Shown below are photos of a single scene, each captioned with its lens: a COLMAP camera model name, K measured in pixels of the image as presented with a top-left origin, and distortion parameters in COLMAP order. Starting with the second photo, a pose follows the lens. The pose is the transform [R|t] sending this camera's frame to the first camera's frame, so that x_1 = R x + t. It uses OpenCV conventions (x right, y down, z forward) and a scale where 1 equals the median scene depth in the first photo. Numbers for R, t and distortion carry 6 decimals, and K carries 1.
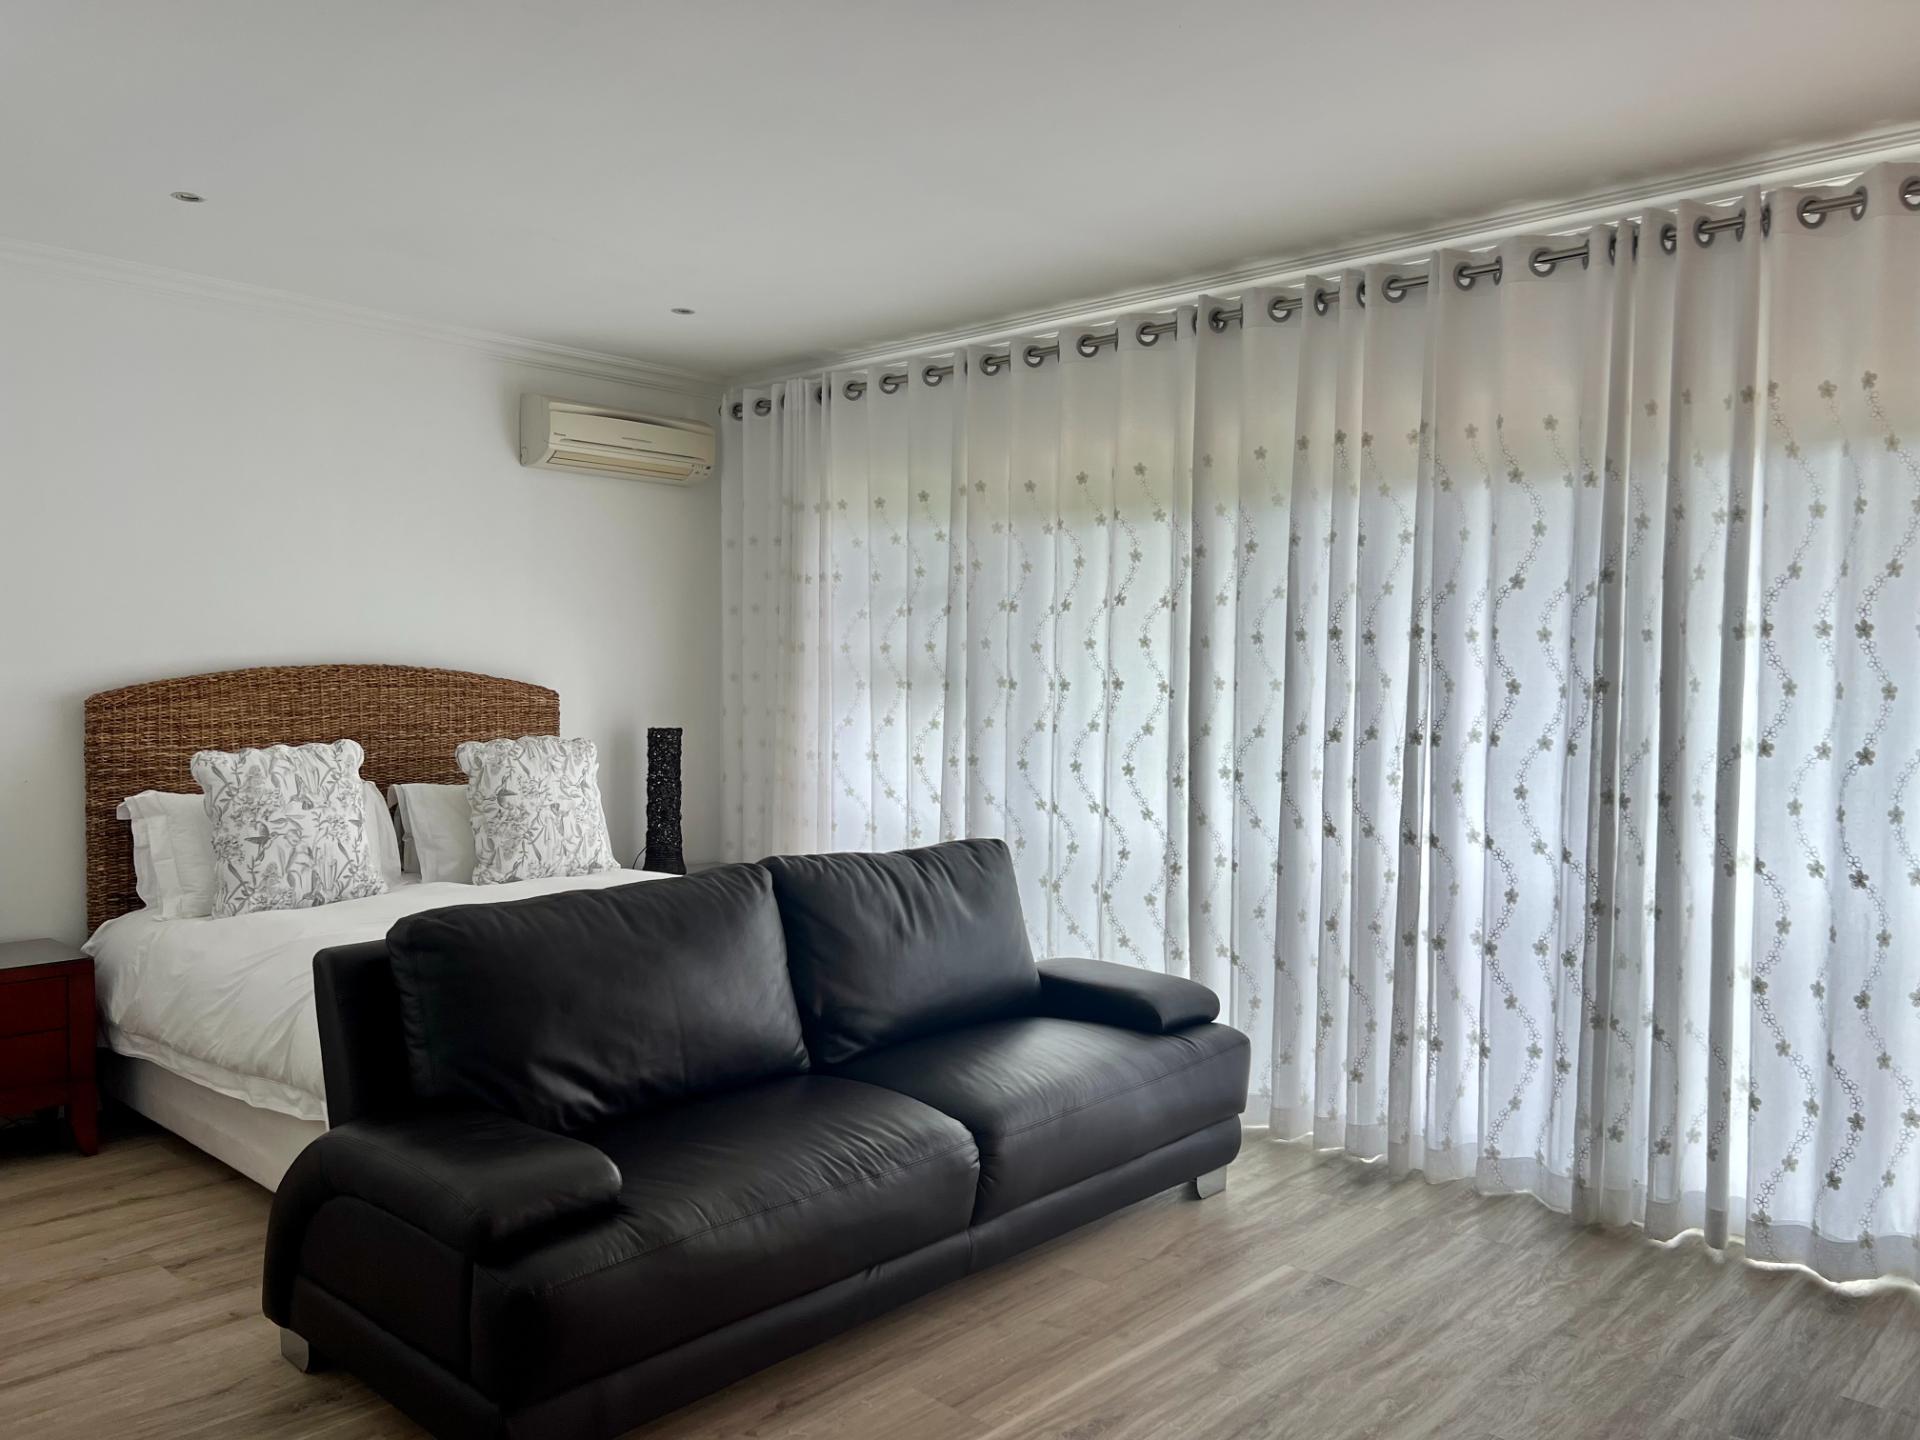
lens RADIAL K [[1417.2, 0, 965.1], [0, 1417.2, 721.1], [0, 0, 1]] dist [0.041873, -0.052640]
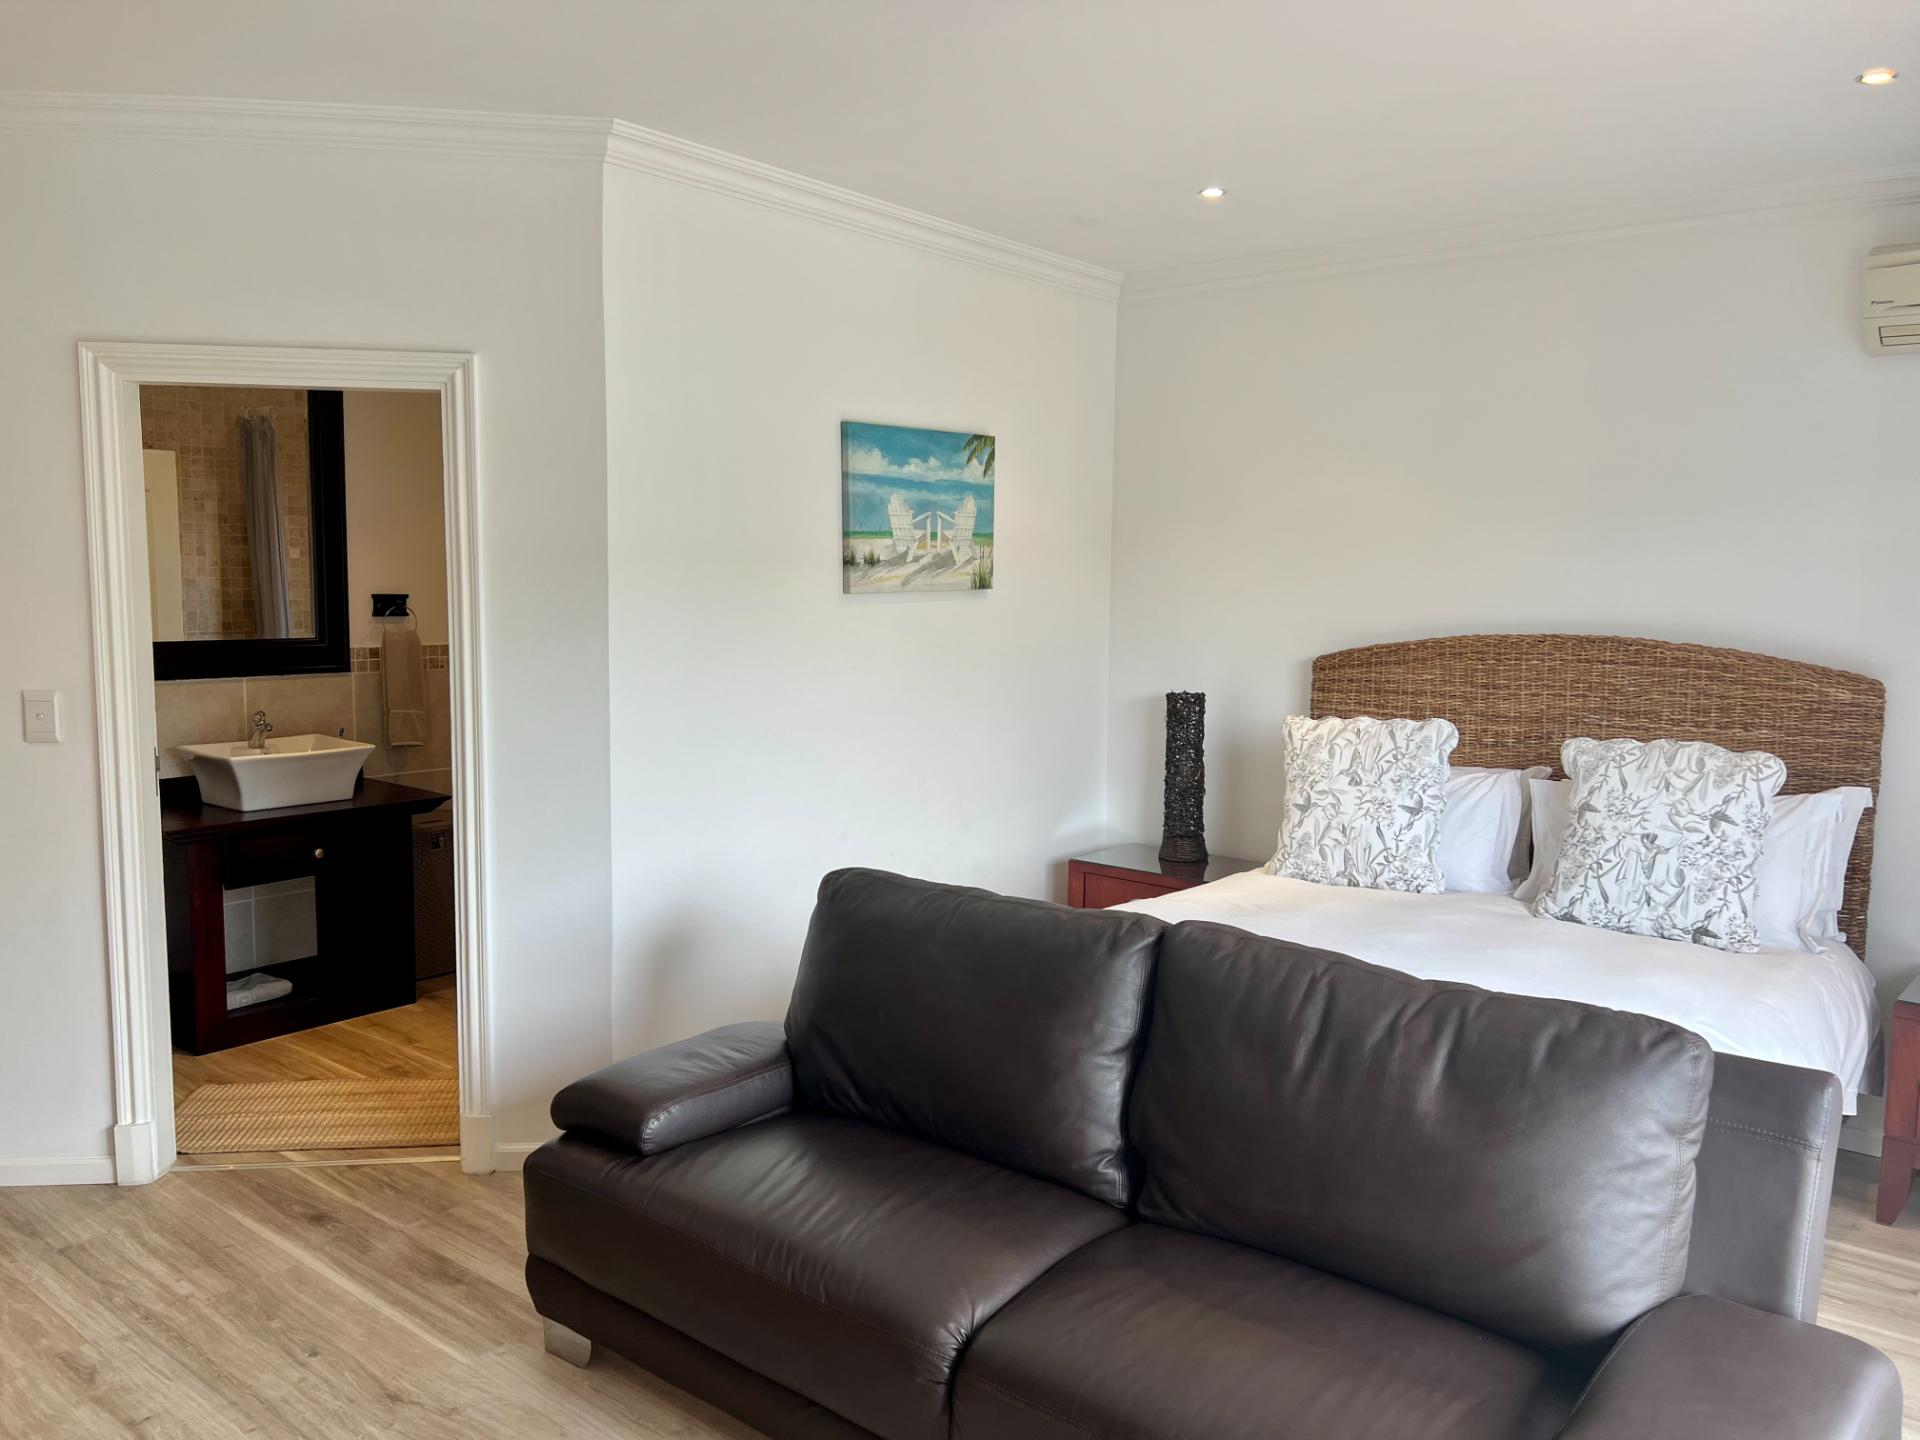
lens RADIAL K [[1417.2, 0, 965.1], [0, 1417.2, 721.1], [0, 0, 1]] dist [0.041873, -0.052640]
pose [[0.072379, 0.095660, -0.992779, 0.437526], [-0.051231, 0.994432, 0.092085, -0.052745], [0.996061, 0.044196, 0.076876, 0.621406]]
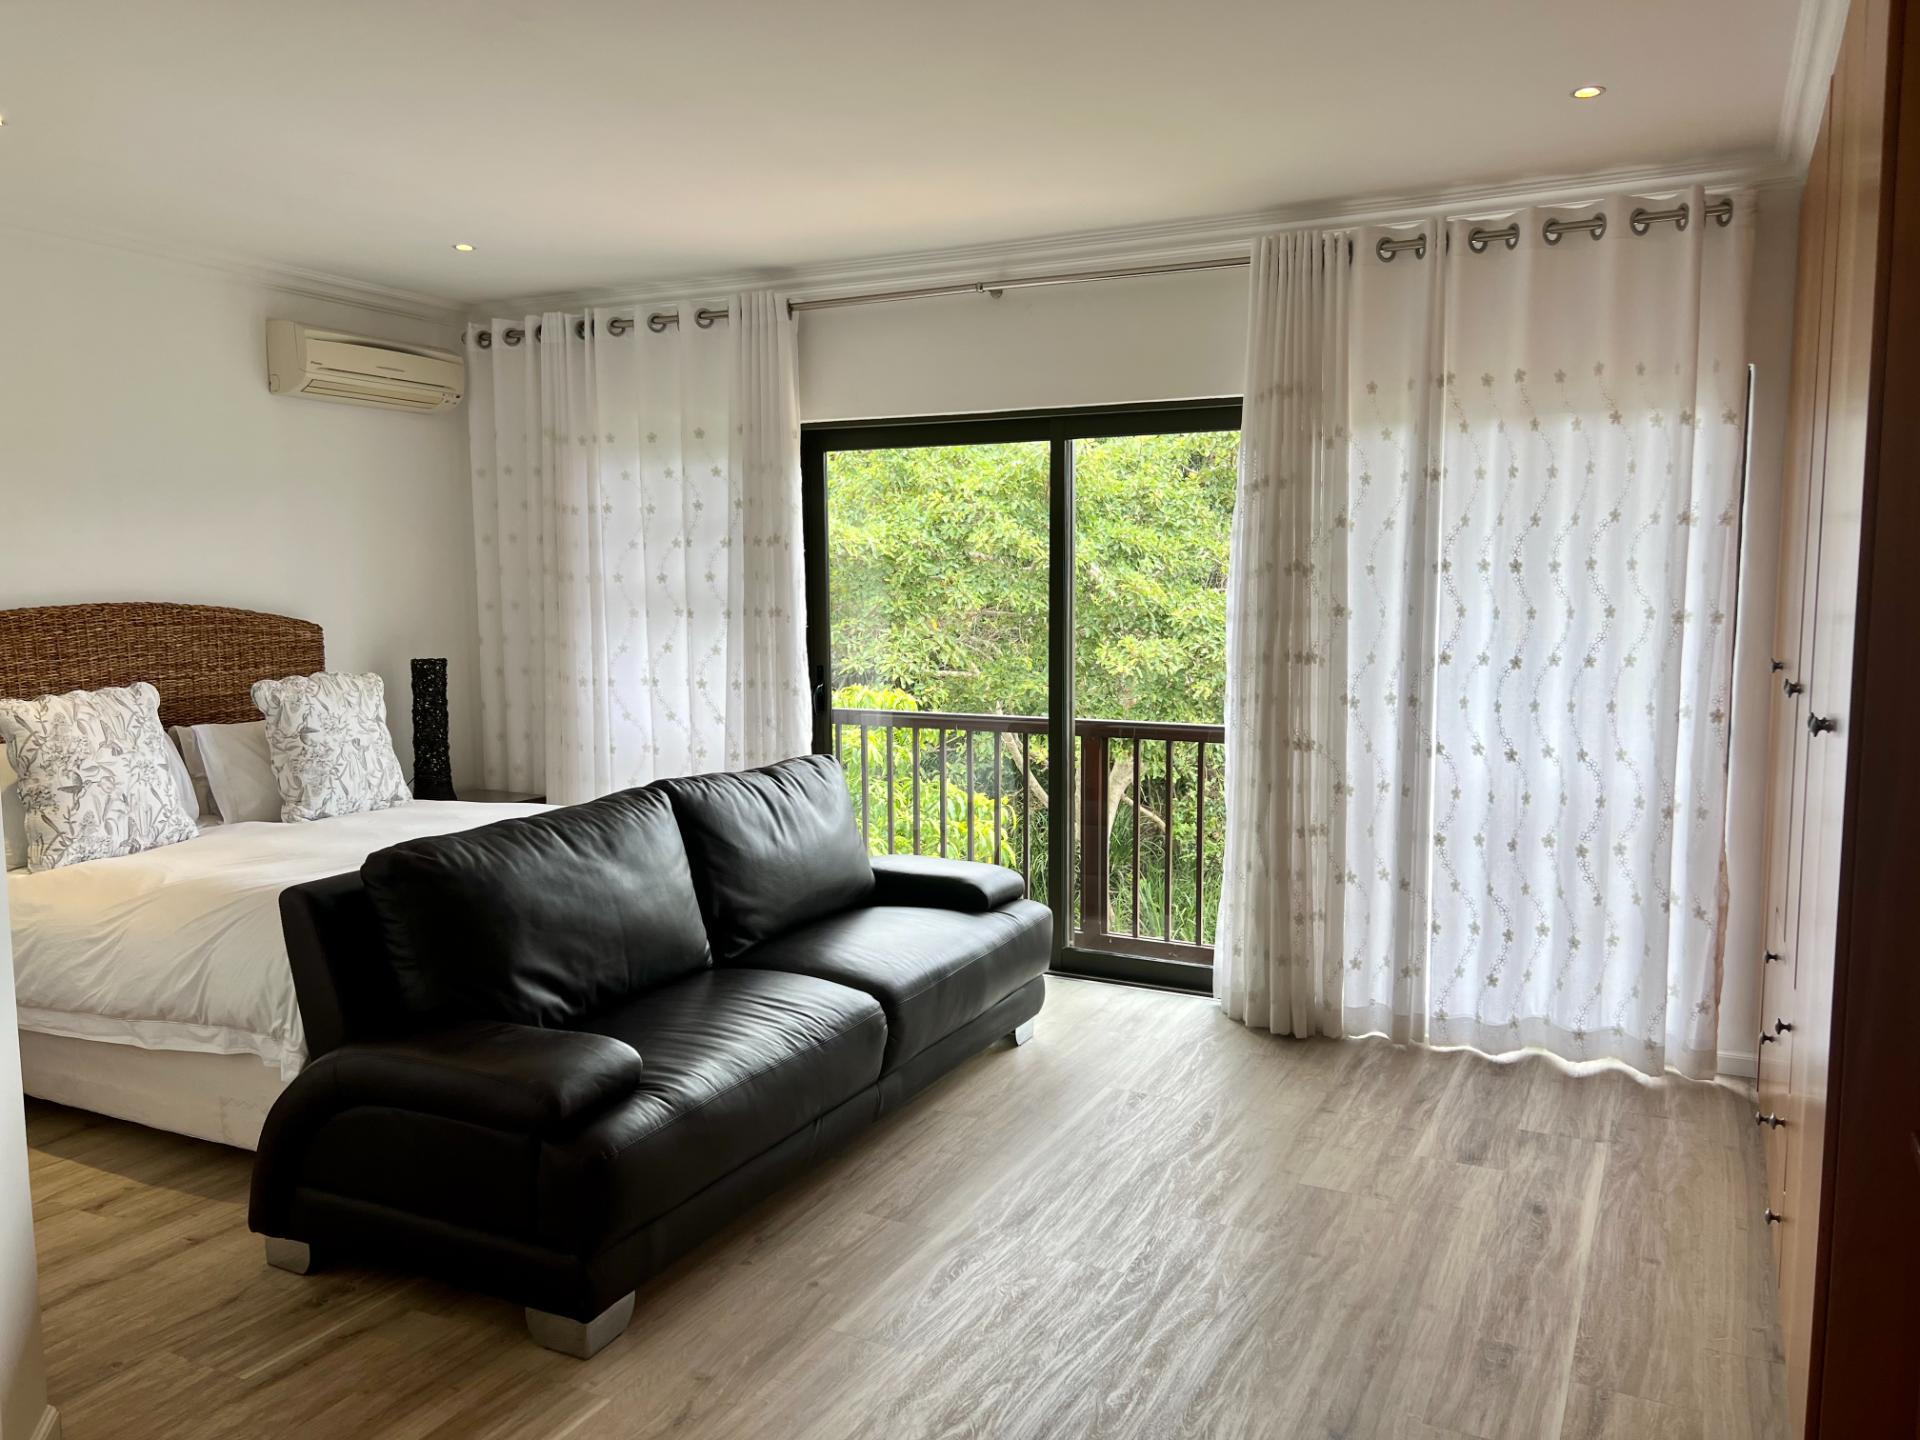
lens RADIAL K [[1421.8, 0, 962.8], [0, 1421.8, 715.5], [0, 0, 1]] dist [0.006292, 0.005372]
pose [[0.960755, -0.037426, 0.274862, -0.160839], [0.020495, 0.997726, 0.064217, -0.015299], [-0.276640, -0.056063, 0.959337, -0.090975]]
